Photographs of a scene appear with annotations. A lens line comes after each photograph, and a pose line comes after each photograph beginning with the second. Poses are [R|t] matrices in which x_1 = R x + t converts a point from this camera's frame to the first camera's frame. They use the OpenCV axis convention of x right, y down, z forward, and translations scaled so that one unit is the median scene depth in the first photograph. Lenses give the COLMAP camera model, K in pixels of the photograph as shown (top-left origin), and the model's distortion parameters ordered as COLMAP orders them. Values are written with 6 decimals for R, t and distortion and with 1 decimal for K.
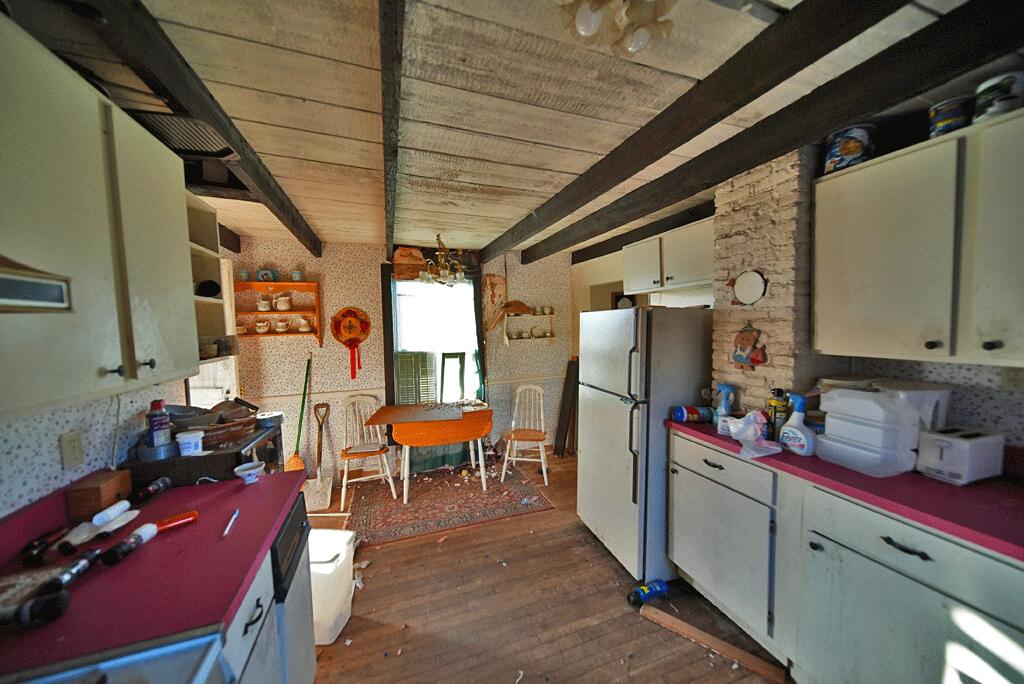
lens RADIAL K [[352.9, 0, 511.7], [0, 352.9, 347.4], [0, 0, 1]] dist [0.000663, 0.000046]
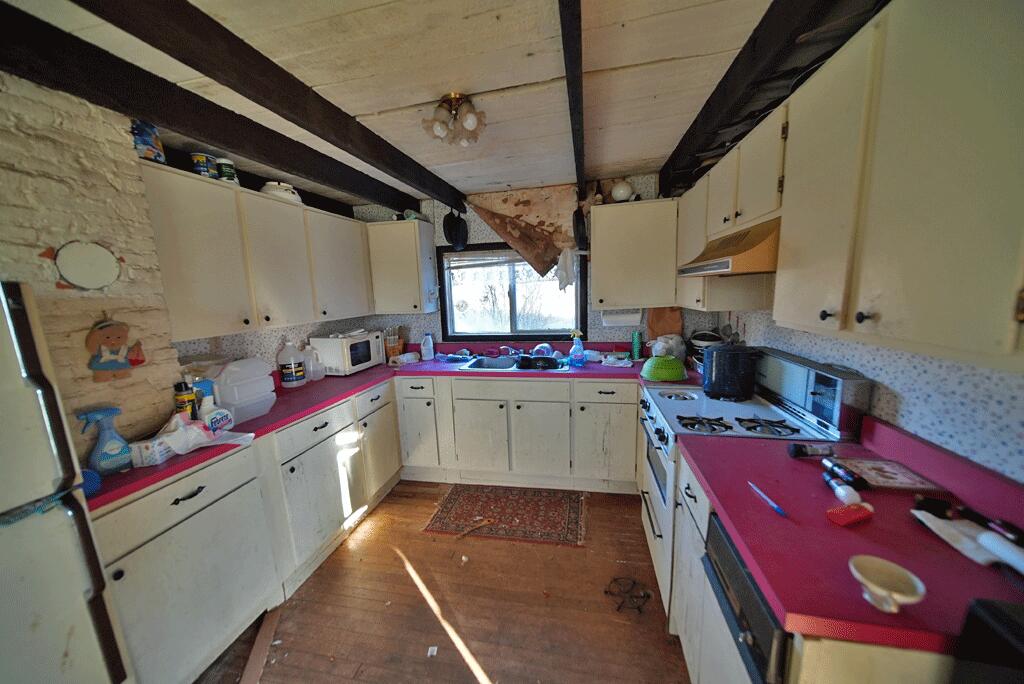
lens RADIAL K [[352.9, 0, 508.8], [0, 352.9, 344.8], [0, 0, 1]] dist [0.000663, 0.000046]
pose [[-0.850014, -0.026189, 0.526108, -0.455138], [0.096061, 0.974309, 0.203703, -0.085737], [-0.517927, 0.223689, -0.825660, 1.298032]]
